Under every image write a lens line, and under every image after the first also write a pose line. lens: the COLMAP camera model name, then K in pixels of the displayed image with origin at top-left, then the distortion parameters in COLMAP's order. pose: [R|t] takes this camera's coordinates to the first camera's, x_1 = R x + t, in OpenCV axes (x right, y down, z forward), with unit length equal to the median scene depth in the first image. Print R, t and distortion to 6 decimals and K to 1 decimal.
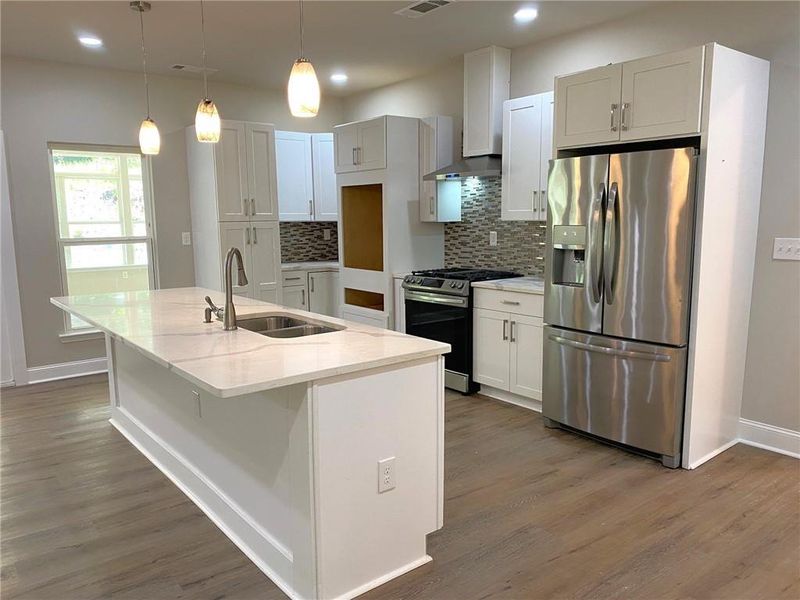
lens RADIAL K [[611.4, 0, 394.1], [0, 611.4, 309.3], [0, 0, 1]] dist [0.058290, -0.078262]
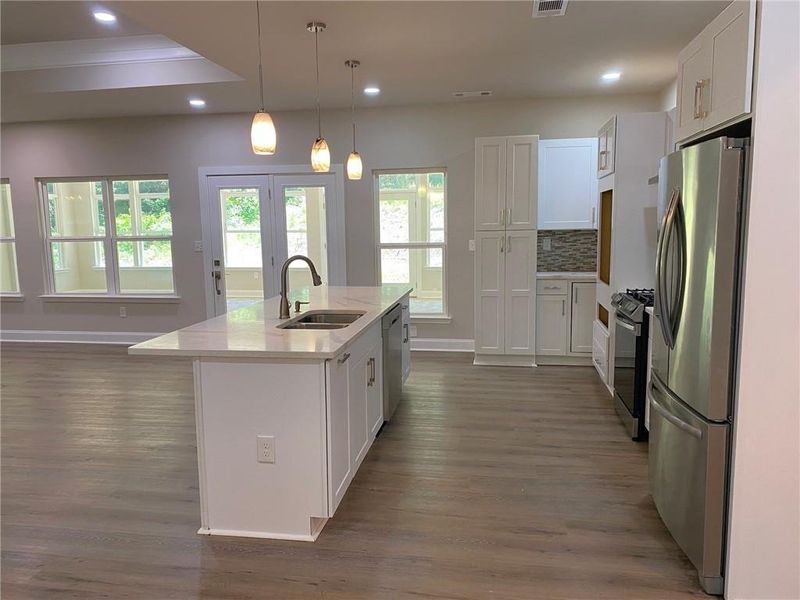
lens RADIAL K [[611.4, 0, 394.1], [0, 611.4, 309.3], [0, 0, 1]] dist [0.058290, -0.078262]
pose [[0.672347, 0.103442, -0.732973, 0.444112], [-0.105083, 0.993498, 0.043817, -0.035758], [0.732740, 0.047563, 0.678845, 0.156450]]
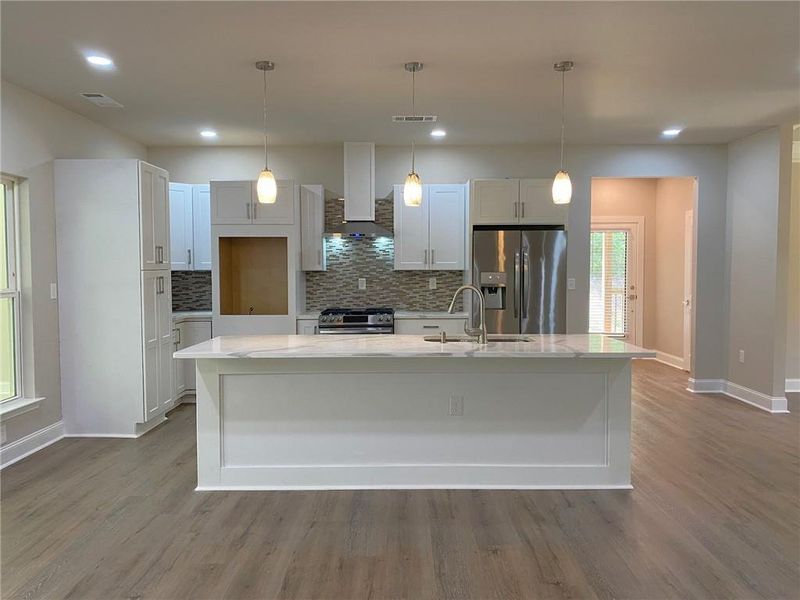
lens RADIAL K [[605.7, 0, 400.0], [0, 605.7, 300.0], [0, 0, 1]] dist [0.098388, -0.143961]
pose [[0.615827, -0.033890, 0.787152, -0.776759], [0.116600, 0.991993, -0.048512, -0.010791], [-0.779206, 0.121657, 0.614848, 0.156007]]
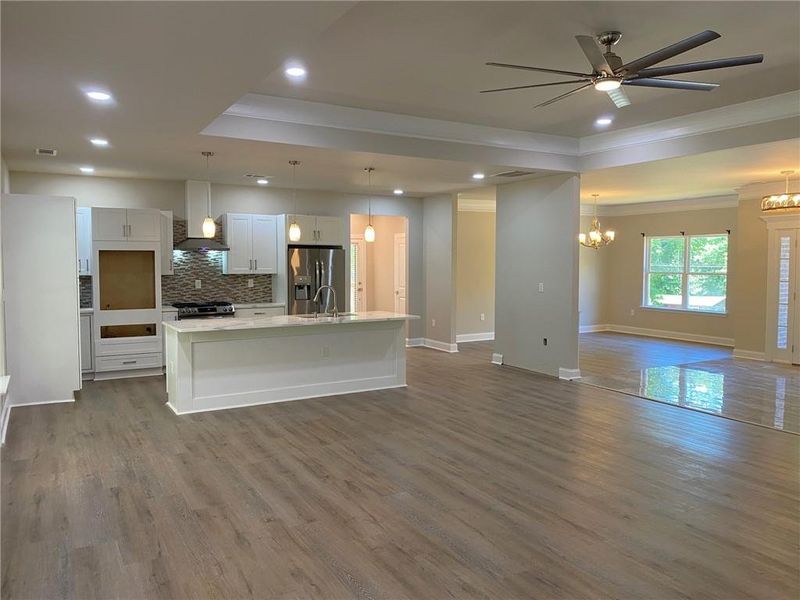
lens RADIAL K [[605.7, 0, 400.0], [0, 605.7, 300.0], [0, 0, 1]] dist [0.098388, -0.143961]
pose [[0.133371, -0.054331, 0.989576, -1.443048], [0.148706, 0.988289, 0.034218, -0.044947], [-0.979846, 0.142592, 0.139888, 0.202415]]
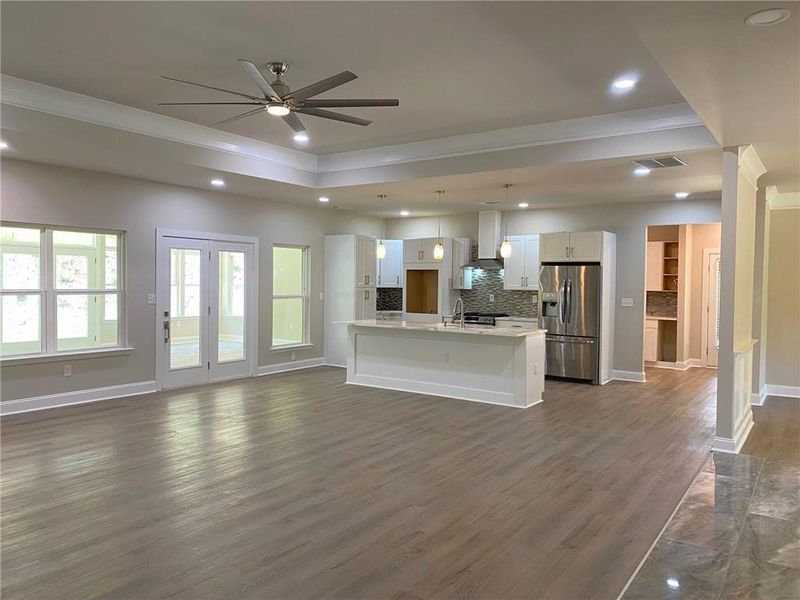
lens RADIAL K [[605.7, 0, 400.0], [0, 605.7, 300.0], [0, 0, 1]] dist [0.098388, -0.143961]
pose [[0.952843, 0.012489, 0.303206, -0.726065], [0.024358, 0.992782, -0.117437, 0.118307], [-0.302484, 0.119284, 0.945661, -0.799634]]
